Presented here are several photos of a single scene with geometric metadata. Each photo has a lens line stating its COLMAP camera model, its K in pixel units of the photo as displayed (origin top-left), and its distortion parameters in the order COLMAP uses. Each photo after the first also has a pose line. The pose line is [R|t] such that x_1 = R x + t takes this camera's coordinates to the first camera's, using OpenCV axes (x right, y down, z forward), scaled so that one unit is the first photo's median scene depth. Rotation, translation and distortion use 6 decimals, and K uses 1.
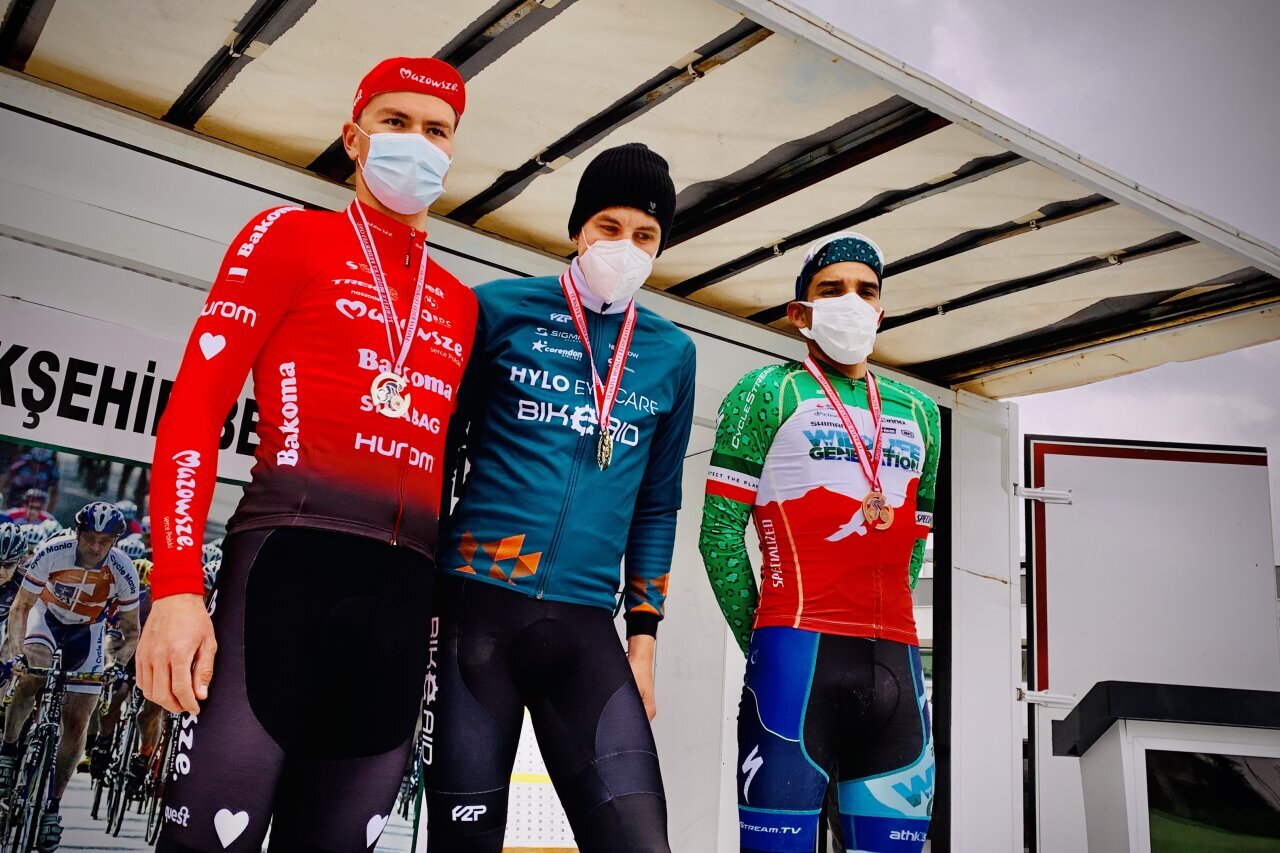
lens RADIAL K [[1287.0, 0, 629.6], [0, 1287.0, 385.3], [0, 0, 1]] dist [0.016983, 0.000000]
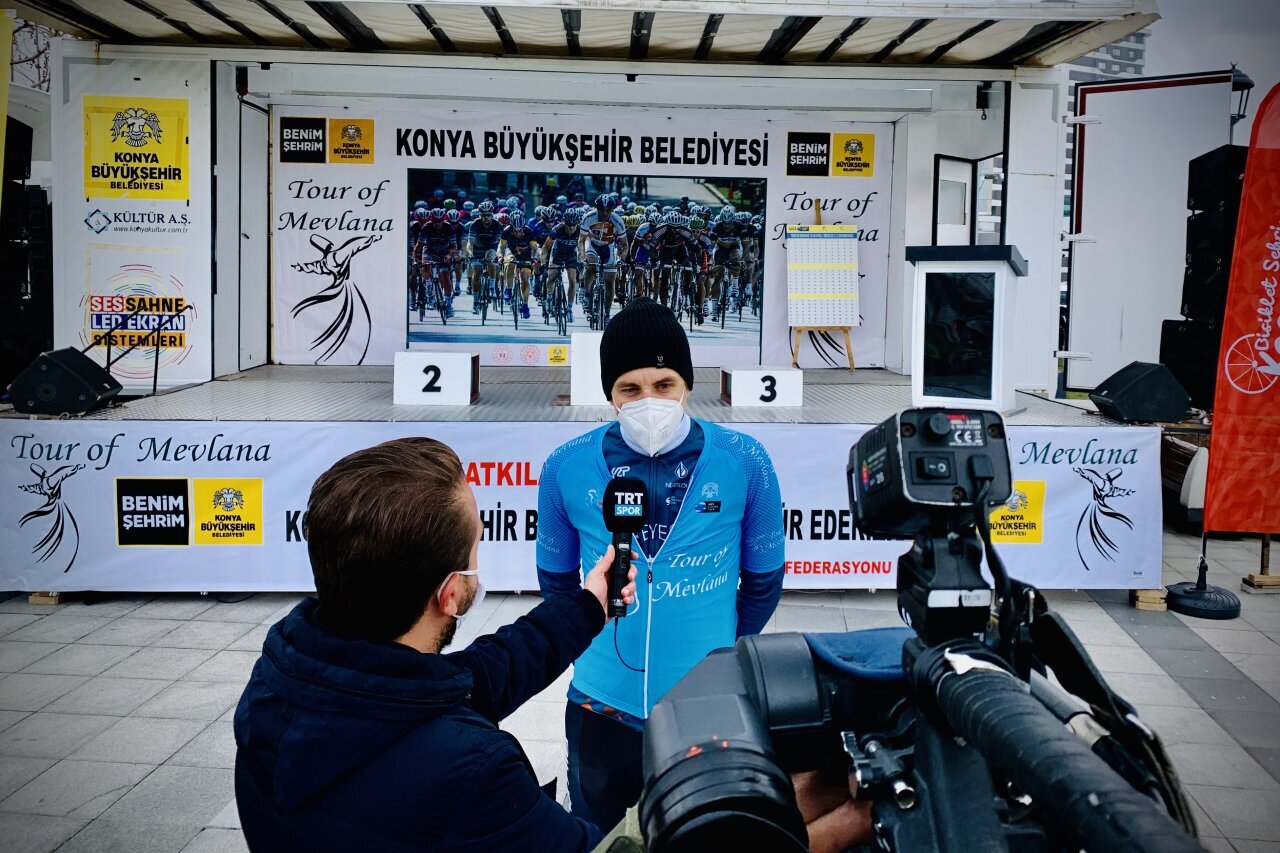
lens RADIAL K [[1287.0, 0, 640.7], [0, 1287.0, 426.1], [0, 0, 1]] dist [0.016983, 0.000000]
pose [[0.817722, 0.008994, -0.575543, 1.024688], [0.211389, 0.925320, 0.314799, -0.248993], [0.535393, -0.379081, 0.754753, -0.928645]]
